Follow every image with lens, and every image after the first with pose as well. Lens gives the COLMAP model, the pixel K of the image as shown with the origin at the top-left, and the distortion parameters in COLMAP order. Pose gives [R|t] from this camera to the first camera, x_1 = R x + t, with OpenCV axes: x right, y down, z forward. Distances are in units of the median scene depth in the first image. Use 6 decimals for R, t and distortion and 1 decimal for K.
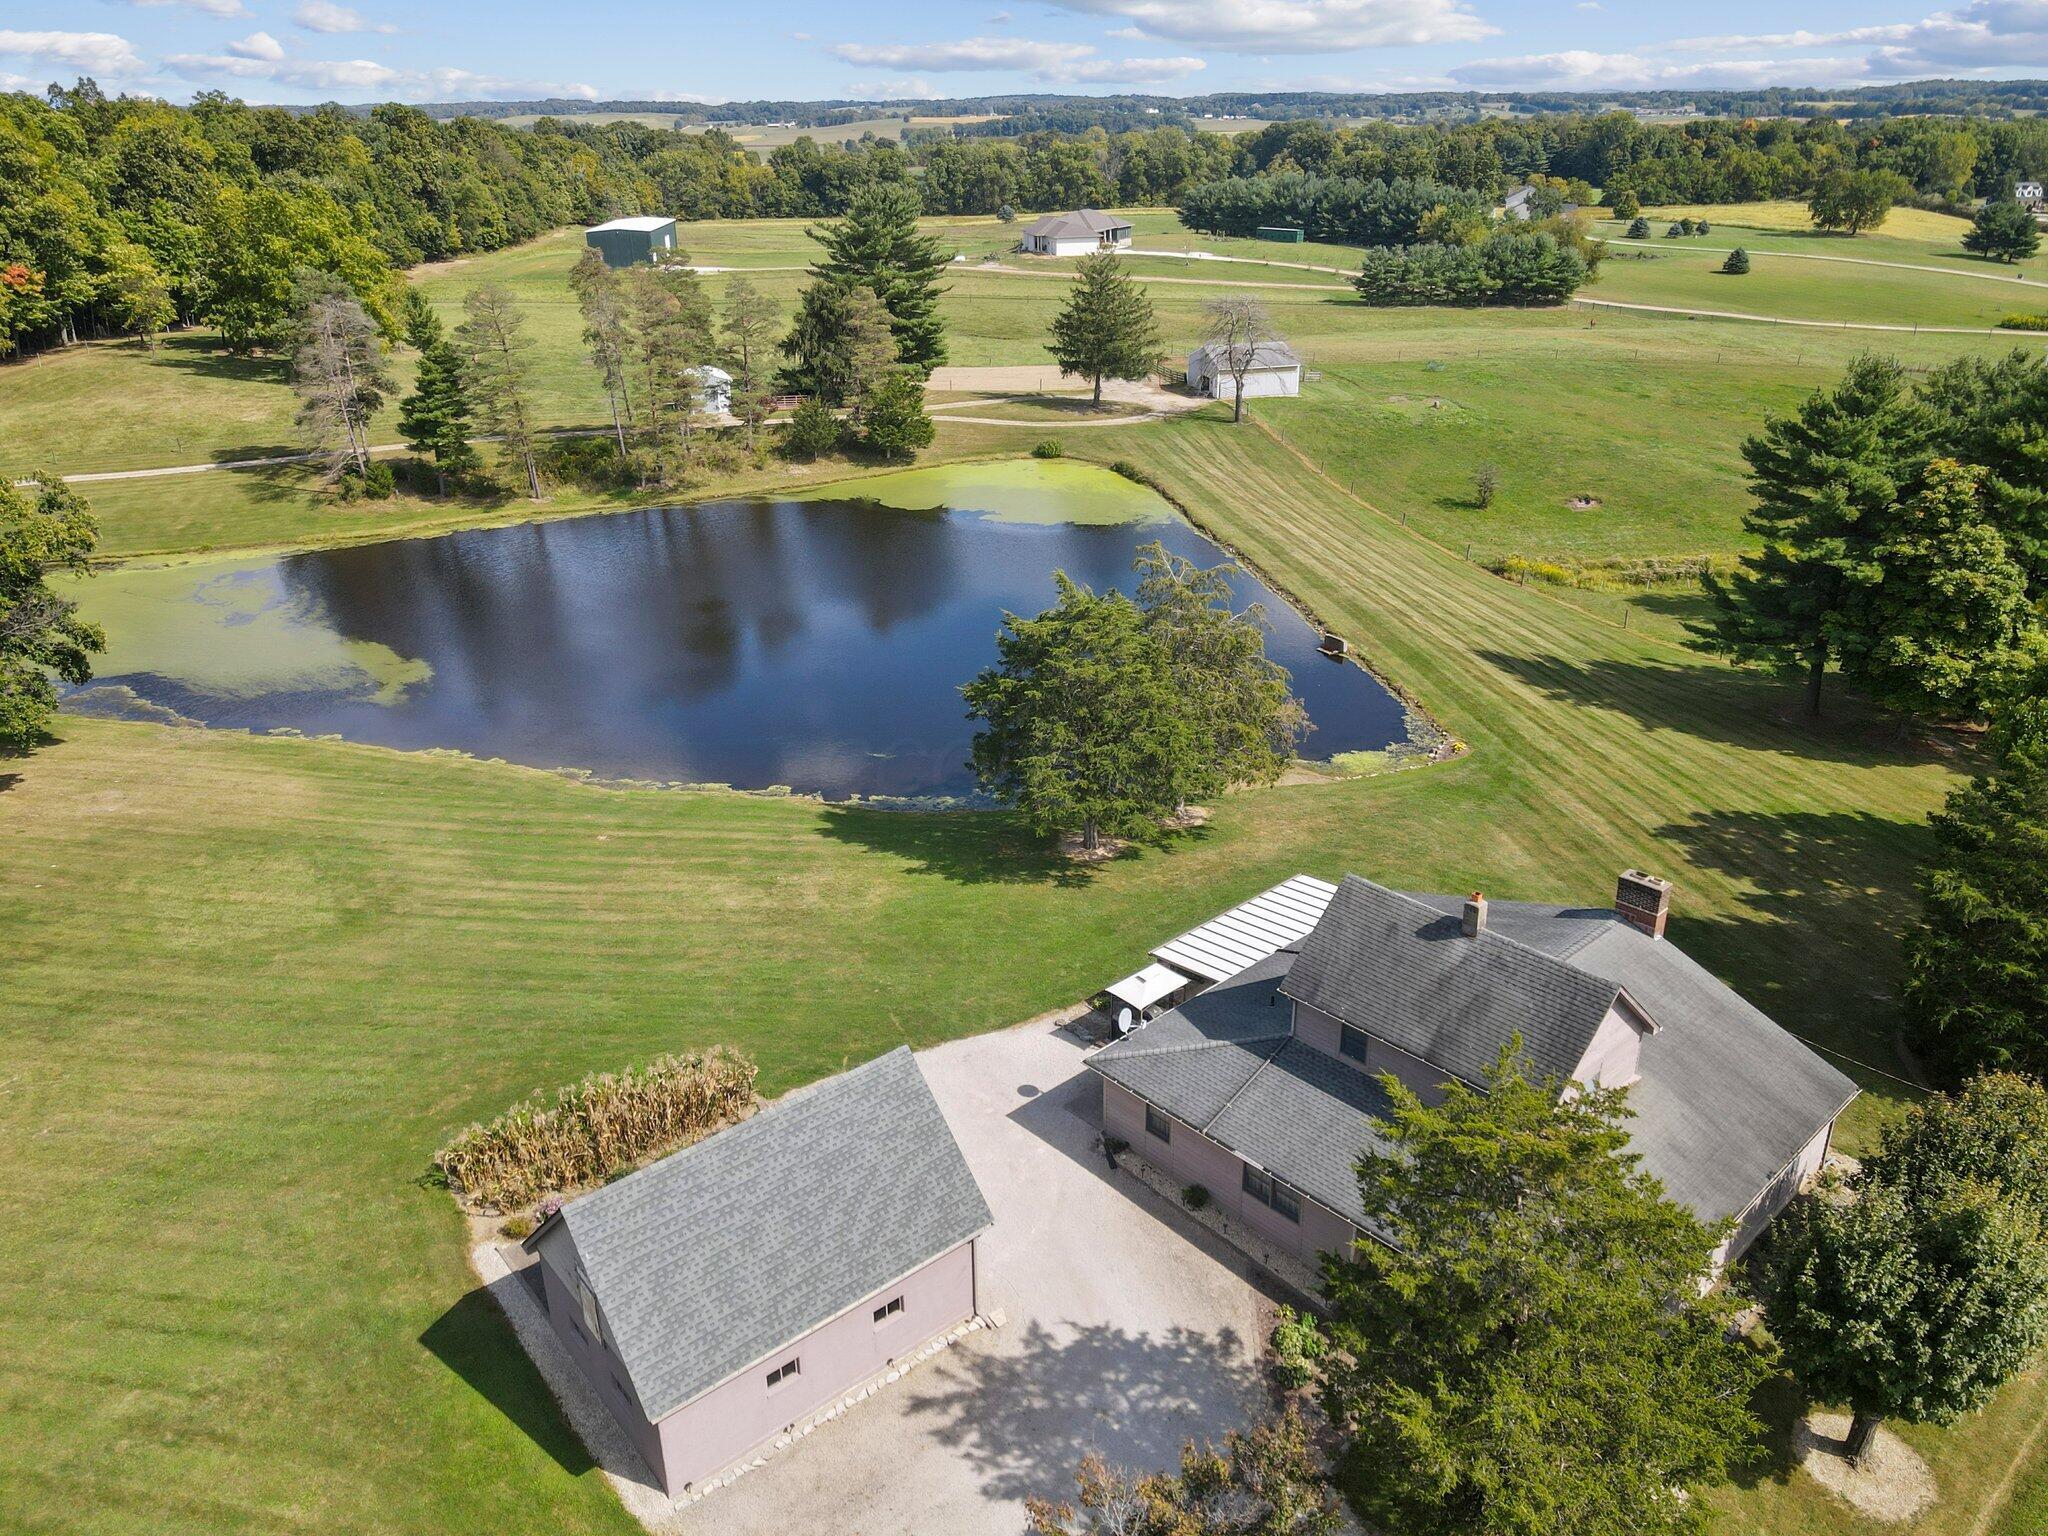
lens RADIAL K [[1490.6, 0, 1024.0], [0, 1490.6, 768.0], [0, 0, 1]] dist [0.010260, 0.005813]
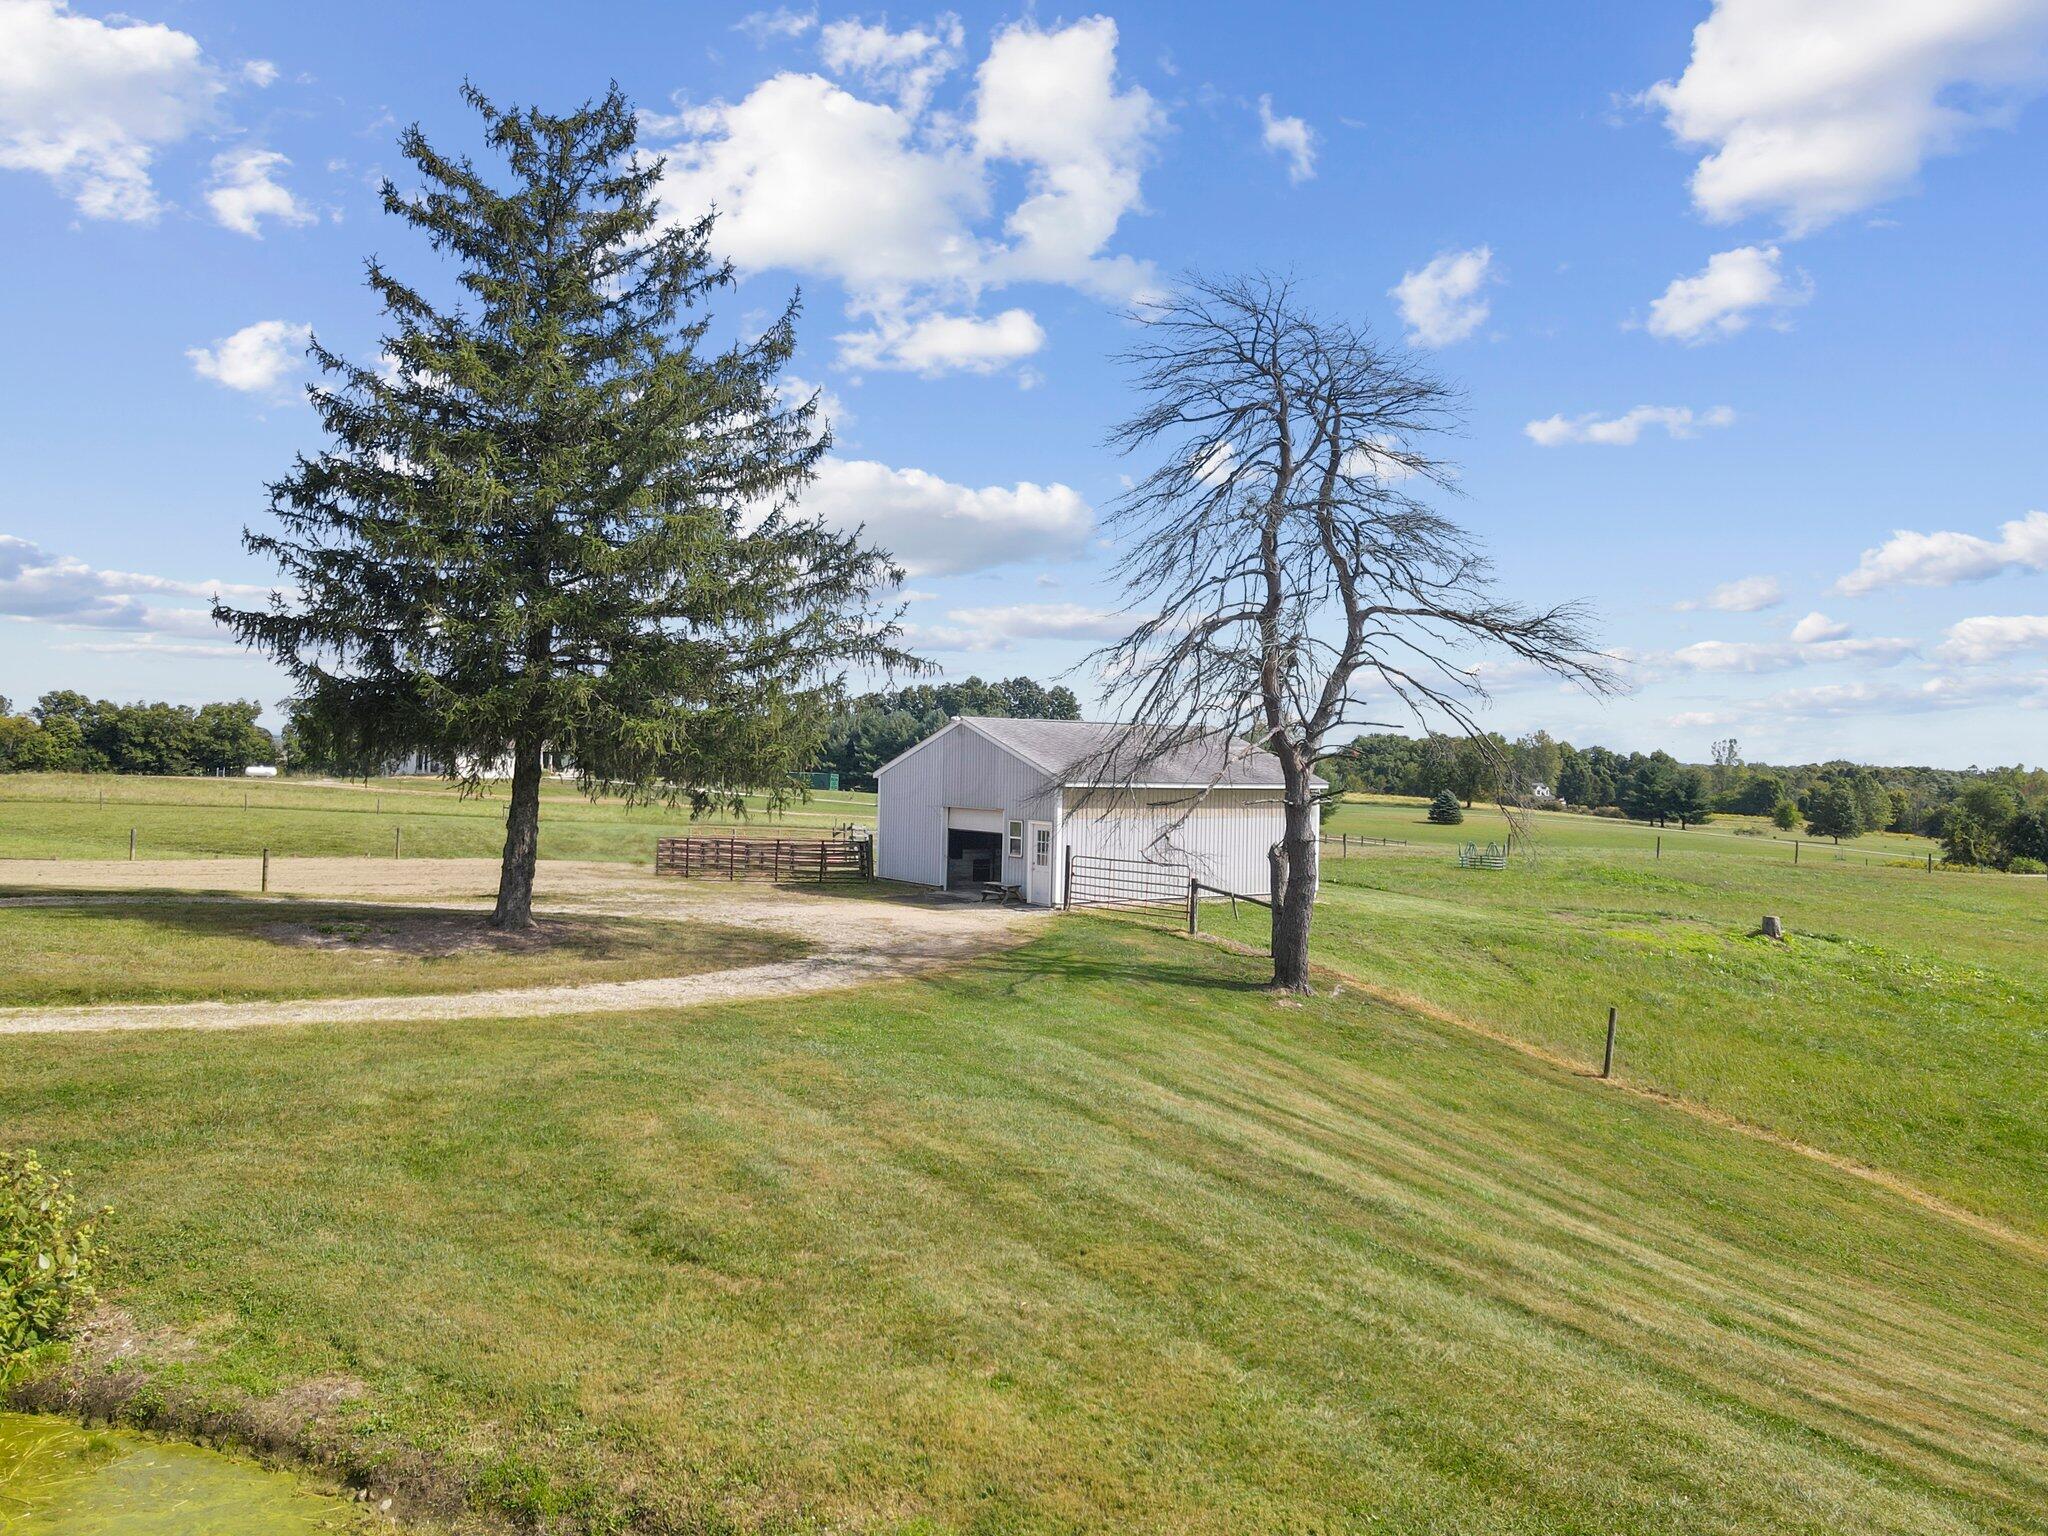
lens RADIAL K [[1490.6, 0, 1024.0], [0, 1490.6, 768.0], [0, 0, 1]] dist [0.010260, 0.005813]
pose [[0.933458, 0.033156, 0.357151, 0.018847], [0.114733, 0.915806, -0.384885, -0.083920], [-0.339842, 0.400251, 0.851062, 0.374905]]
